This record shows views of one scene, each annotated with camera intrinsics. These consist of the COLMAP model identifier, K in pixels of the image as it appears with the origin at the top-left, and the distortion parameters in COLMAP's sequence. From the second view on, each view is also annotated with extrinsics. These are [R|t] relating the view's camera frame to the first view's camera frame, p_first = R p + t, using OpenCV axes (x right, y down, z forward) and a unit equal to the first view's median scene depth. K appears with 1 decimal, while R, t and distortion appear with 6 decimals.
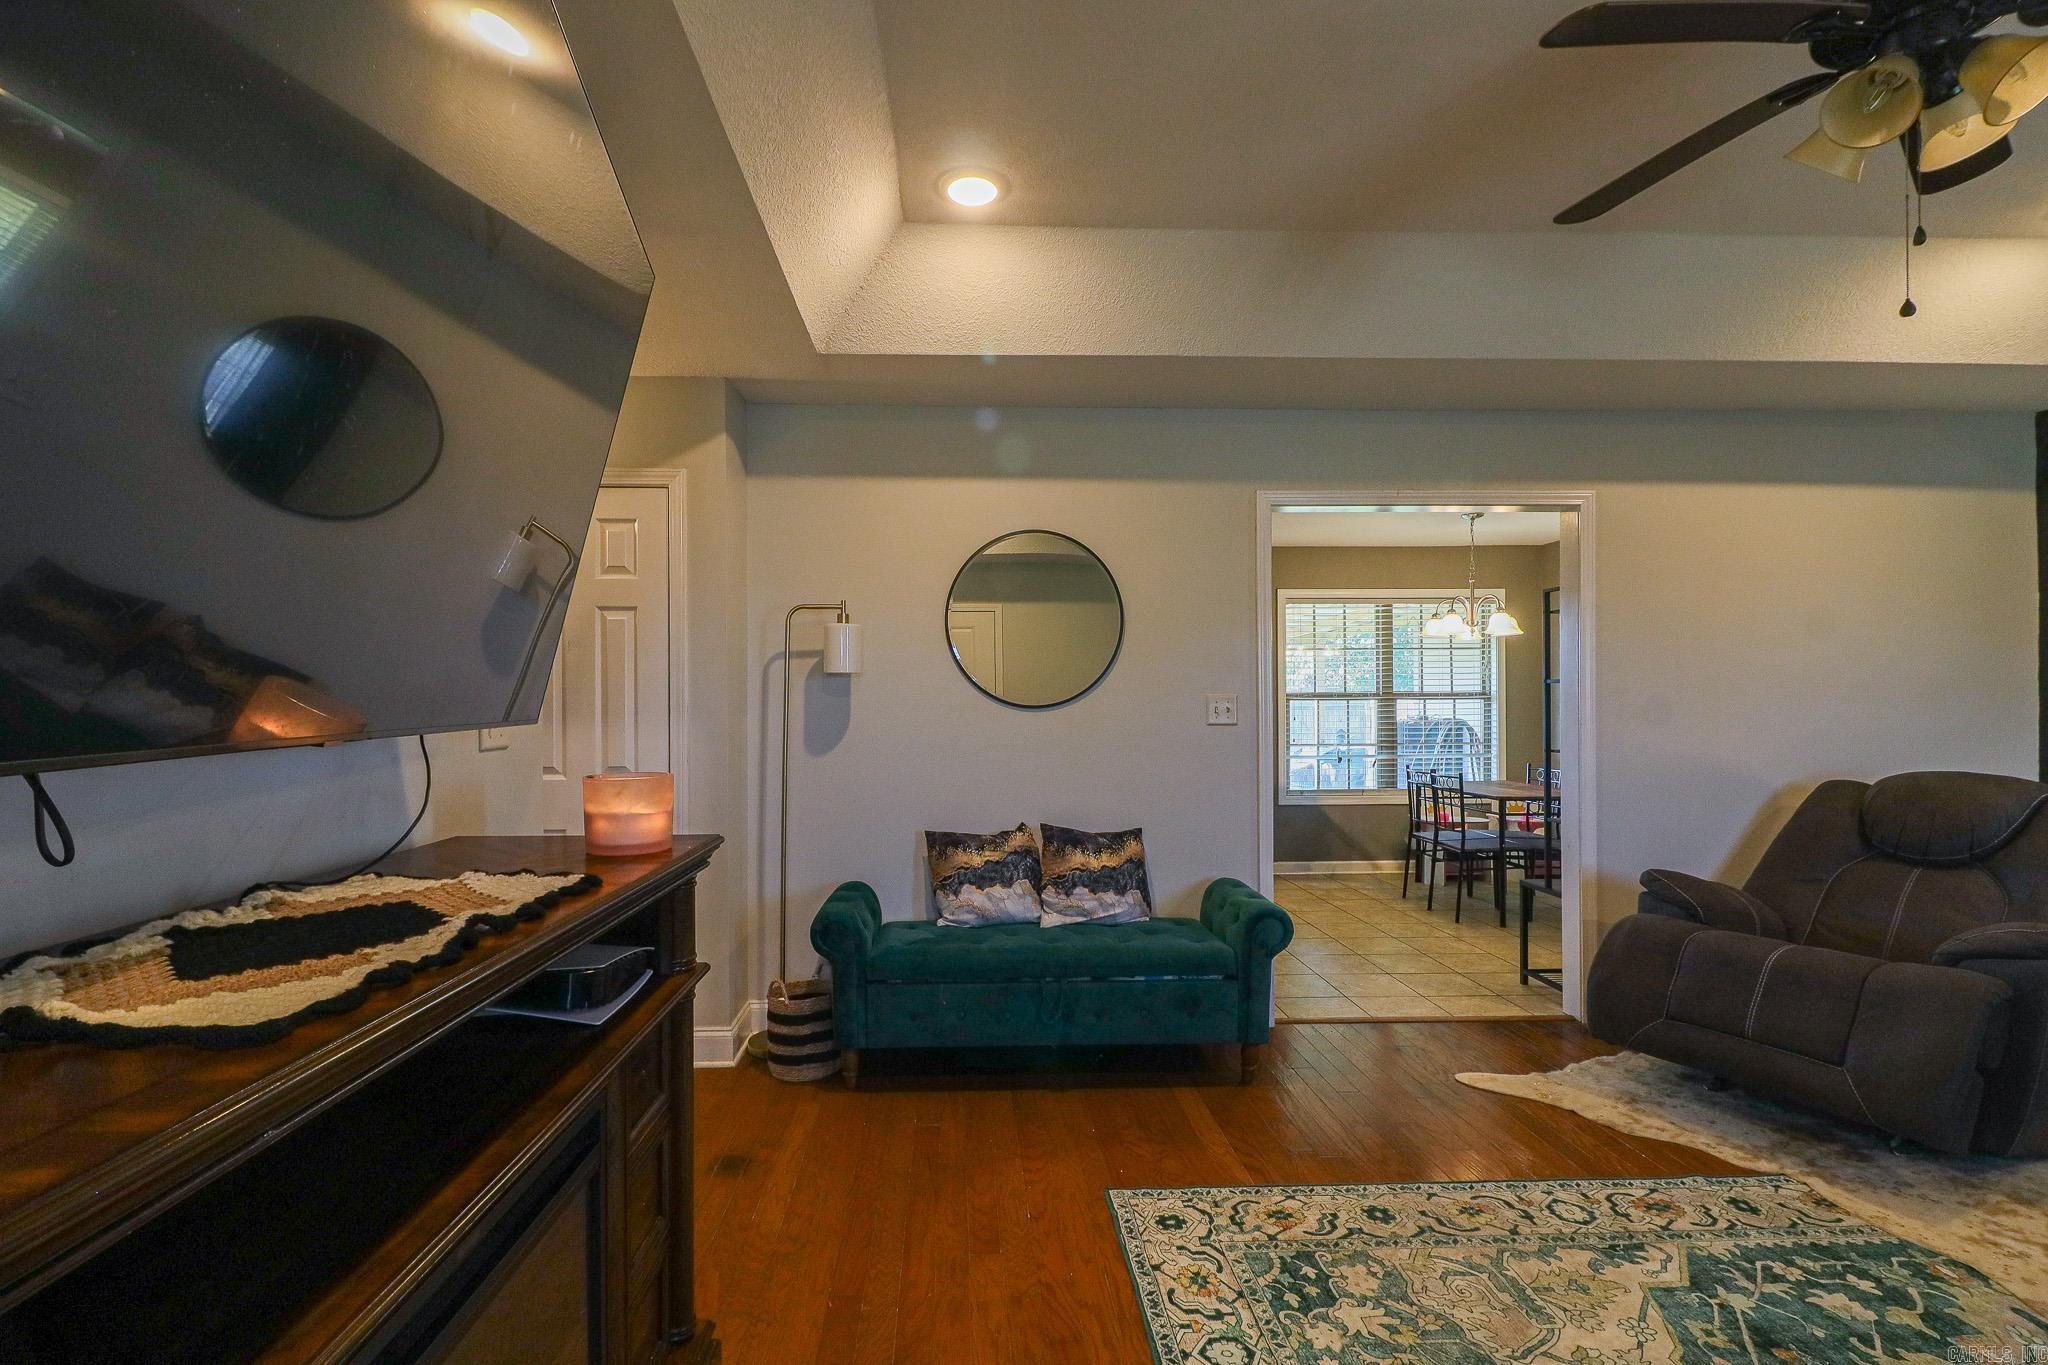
lens RADIAL K [[952.0, 0, 974.5], [0, 952.0, 699.1], [0, 0, 1]] dist [0.015993, -0.010745]
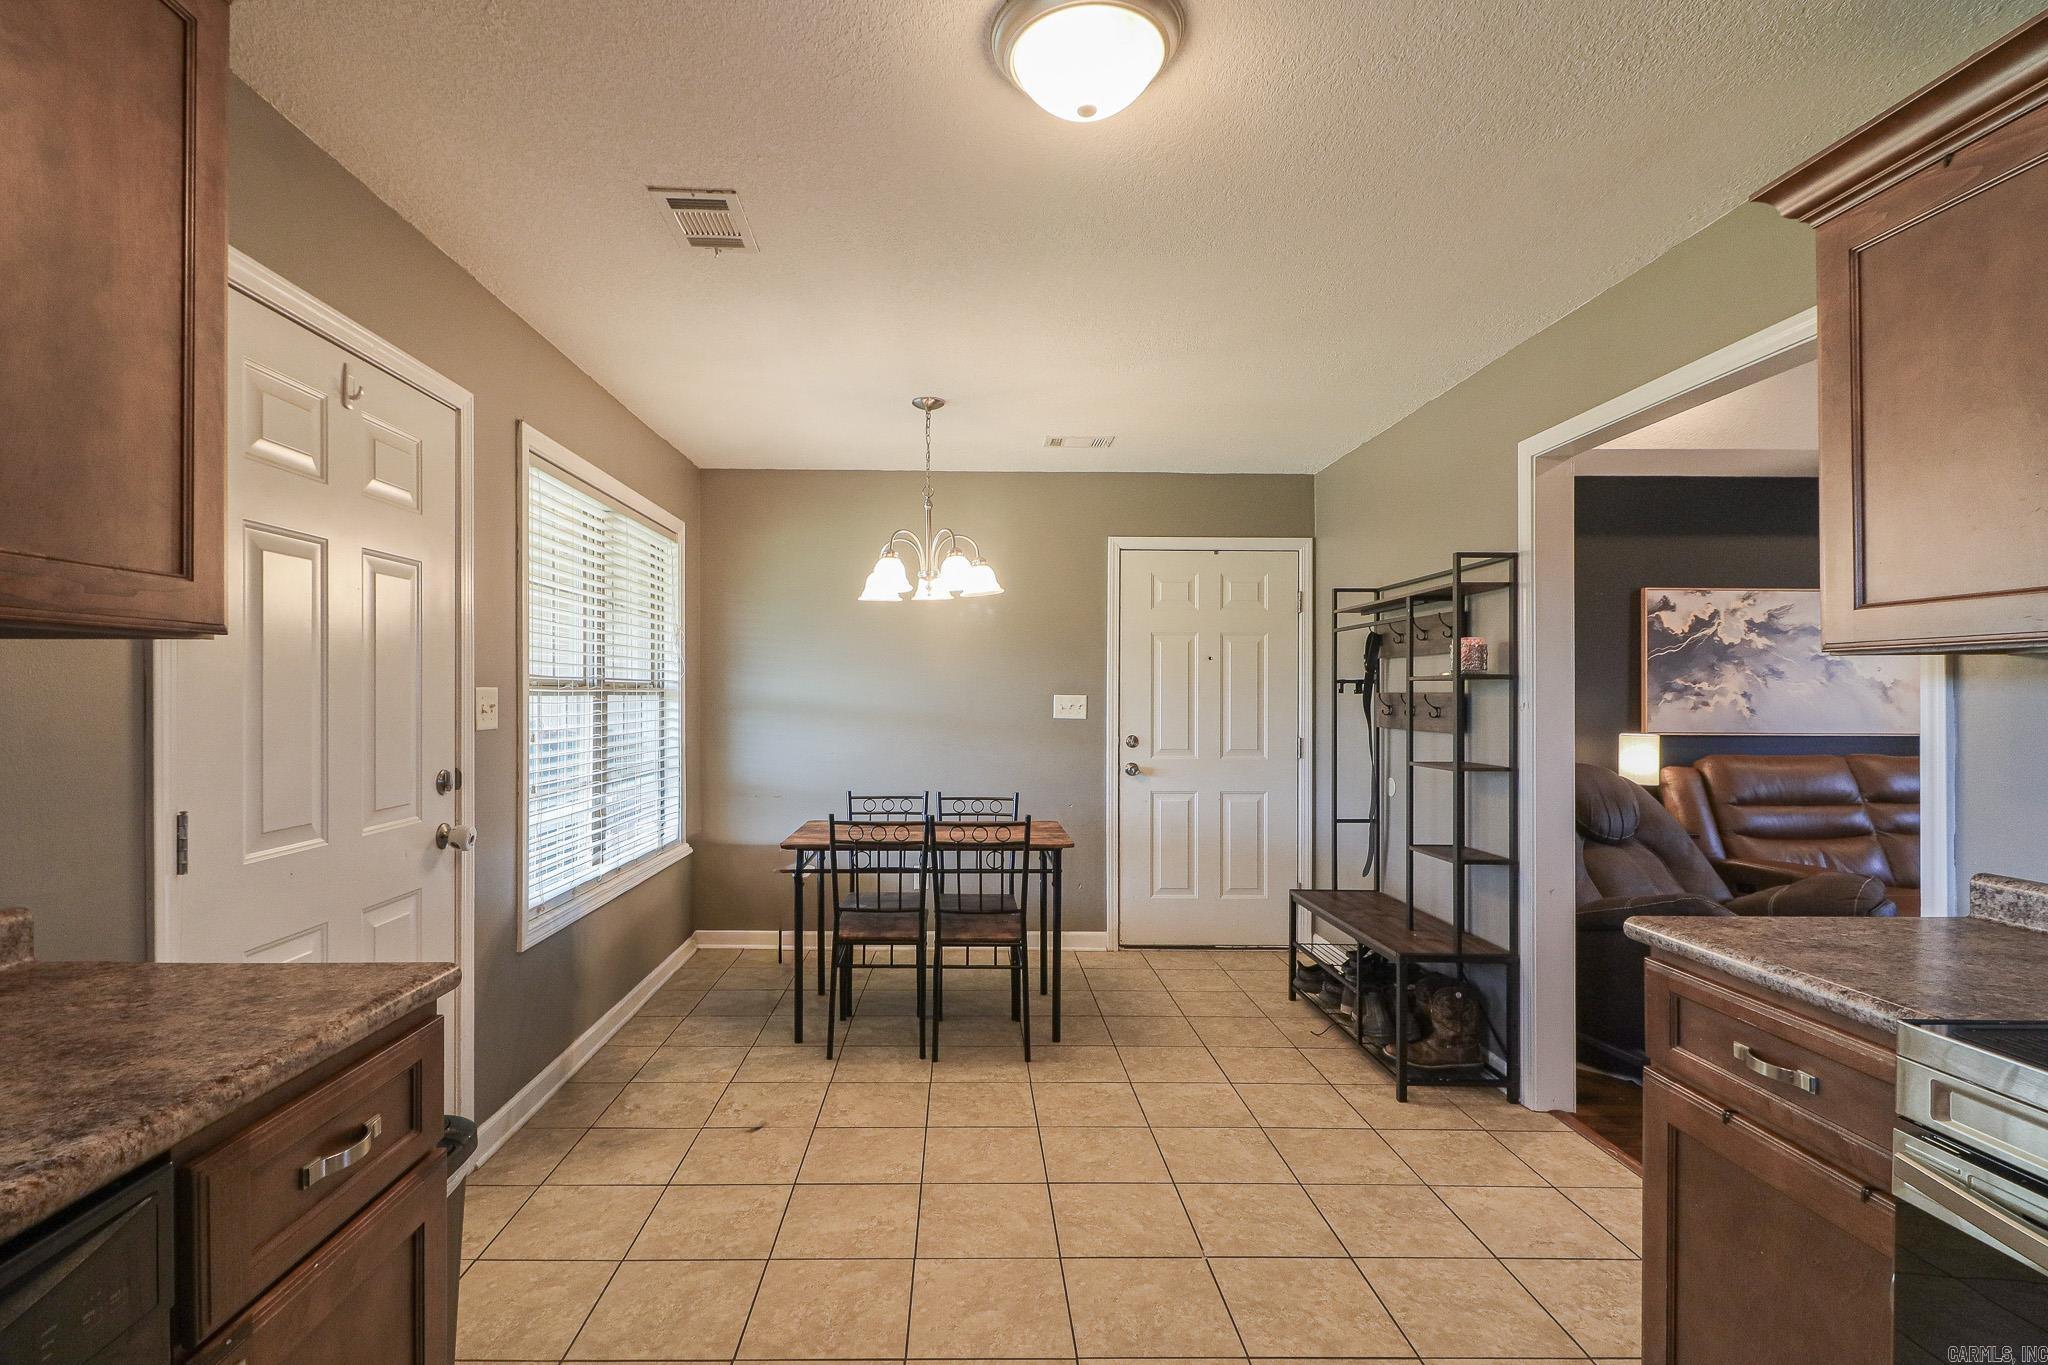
lens RADIAL K [[952.0, 0, 982.1], [0, 952.0, 687.1], [0, 0, 1]] dist [0.015993, -0.010745]
pose [[0.011299, 0.010752, 0.999878, -0.263510], [-0.010526, 0.999888, -0.010633, -0.000521], [-0.999881, -0.010405, 0.011411, 2.346676]]
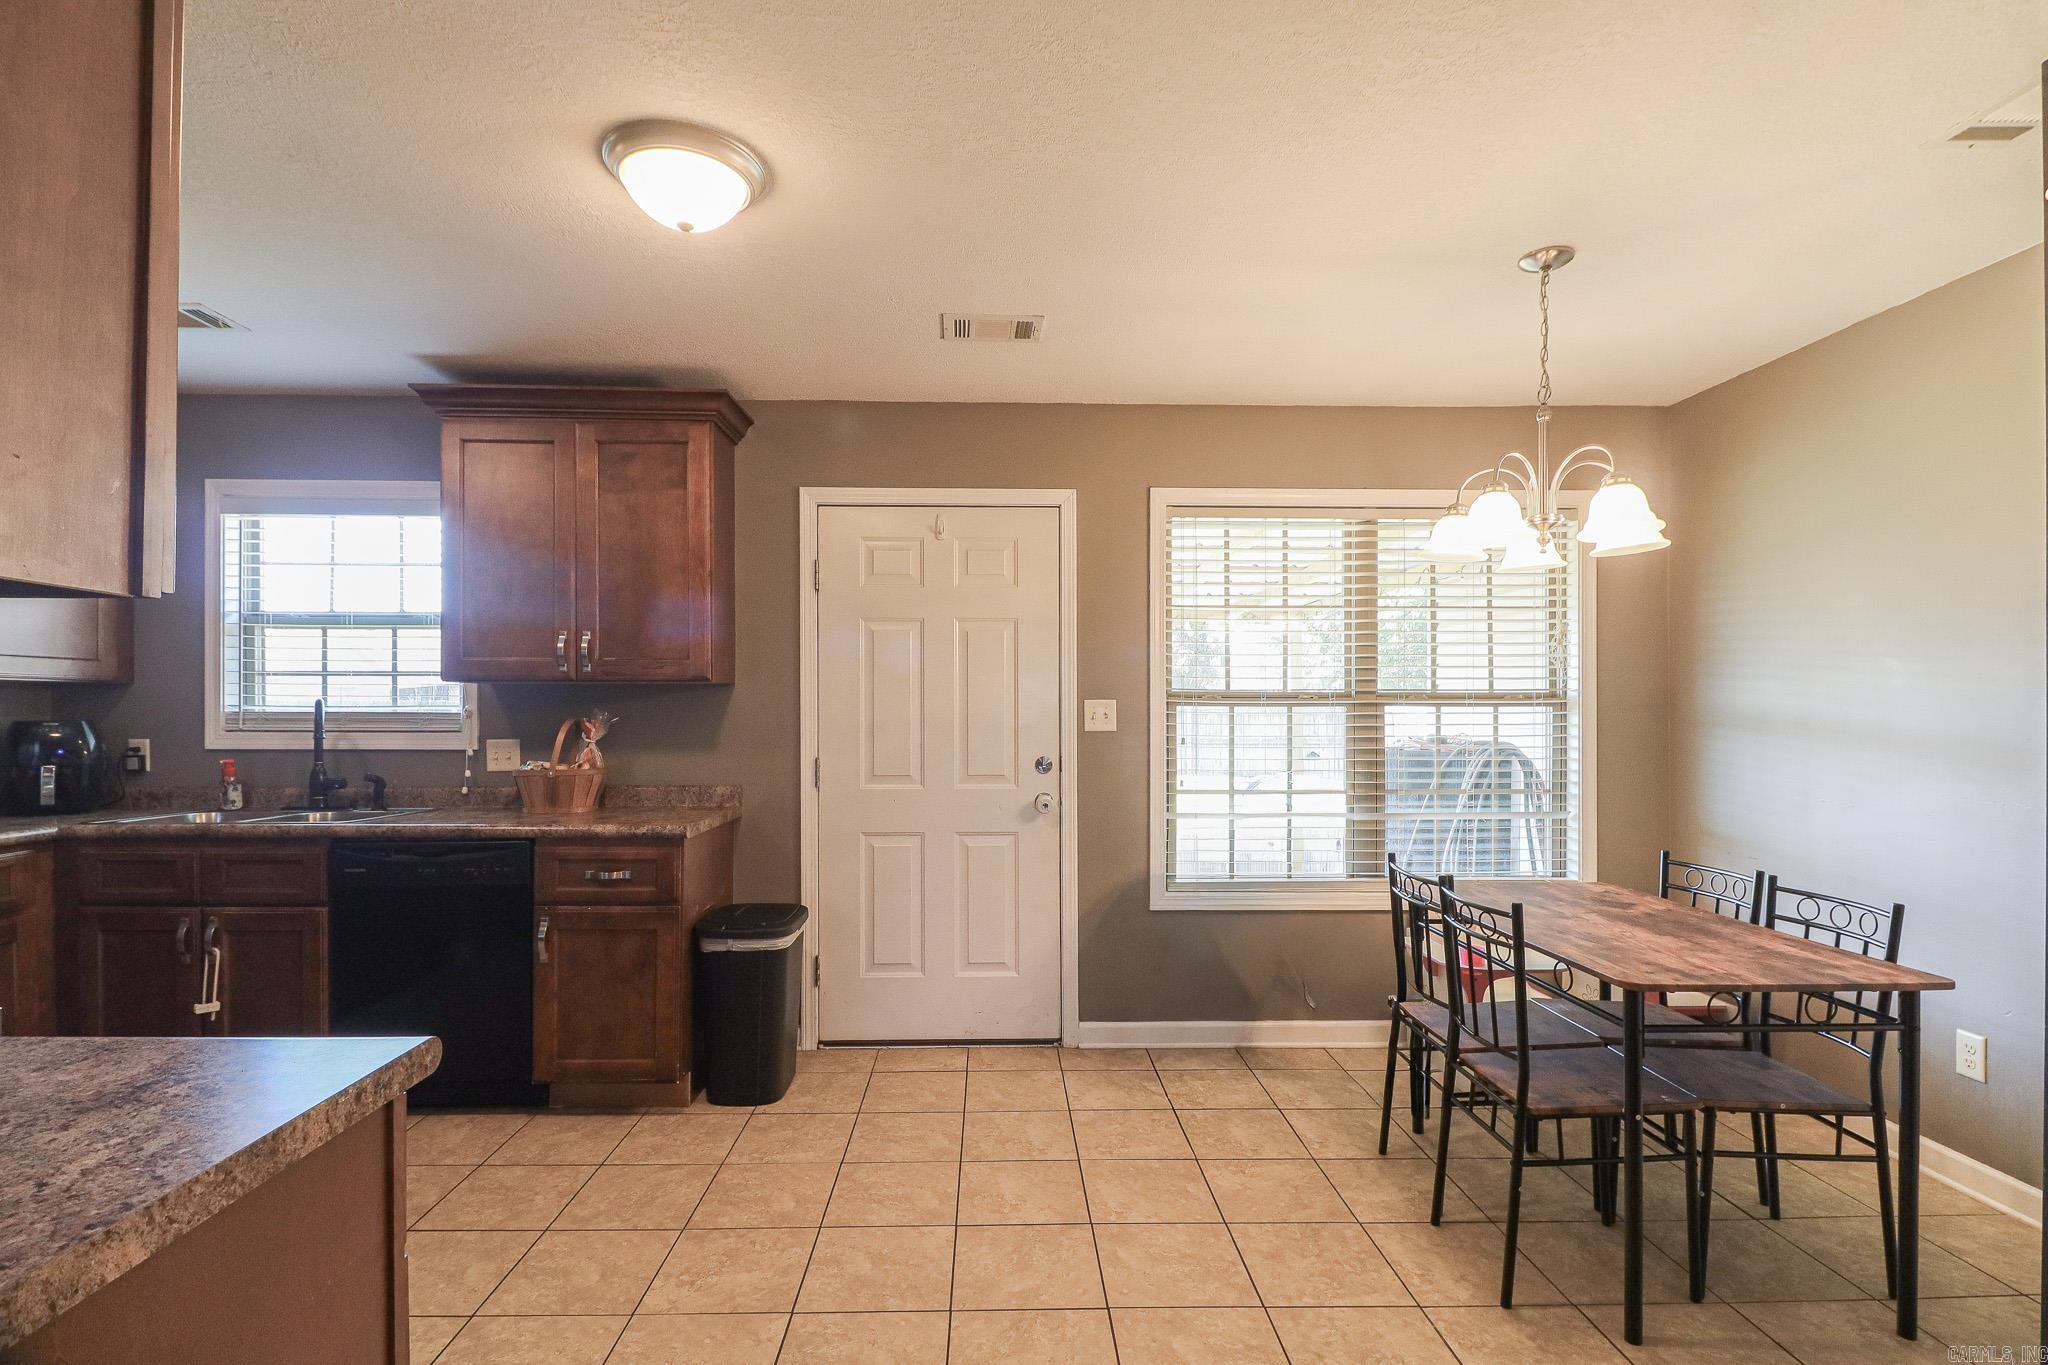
lens RADIAL K [[952.0, 0, 1011.9], [0, 952.0, 703.5], [0, 0, 1]] dist [0.015993, -0.010745]
pose [[0.999985, 0.004914, 0.002378, 0.709206], [-0.004920, 0.999985, 0.002526, -0.003022], [-0.002365, -0.002538, 0.999994, 1.433081]]
